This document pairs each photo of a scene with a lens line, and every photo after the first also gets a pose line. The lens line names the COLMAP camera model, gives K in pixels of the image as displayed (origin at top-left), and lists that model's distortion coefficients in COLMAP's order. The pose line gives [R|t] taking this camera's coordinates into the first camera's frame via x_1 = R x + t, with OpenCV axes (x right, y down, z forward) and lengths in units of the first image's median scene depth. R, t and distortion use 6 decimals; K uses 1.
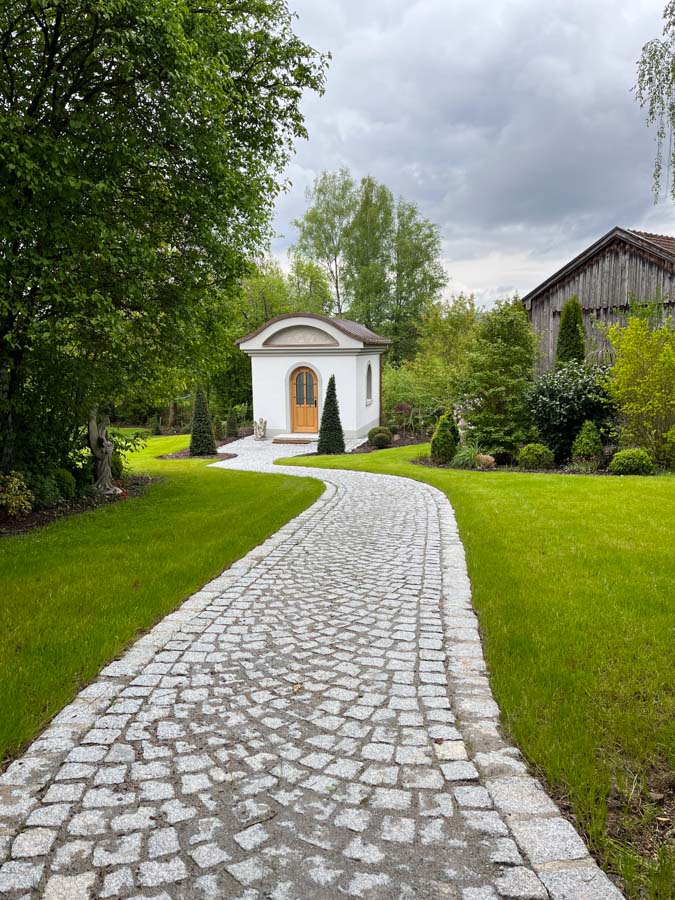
lens RADIAL K [[677.1, 0, 334.3], [0, 677.1, 454.3], [0, 0, 1]] dist [0.054357, -0.059528]
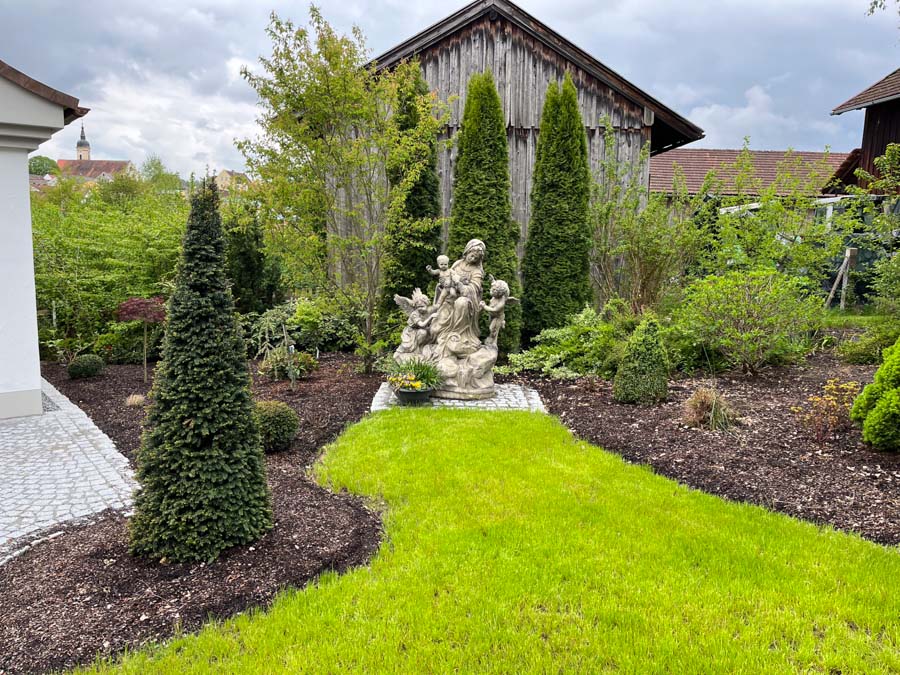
lens RADIAL K [[677.1, 0, 452.5], [0, 677.1, 334.9], [0, 0, 1]] dist [0.054357, -0.059528]
pose [[0.613120, -0.084239, 0.785485, -0.081760], [0.085616, 0.995527, 0.039936, -0.045680], [-0.785336, 0.042765, 0.617590, 0.517214]]
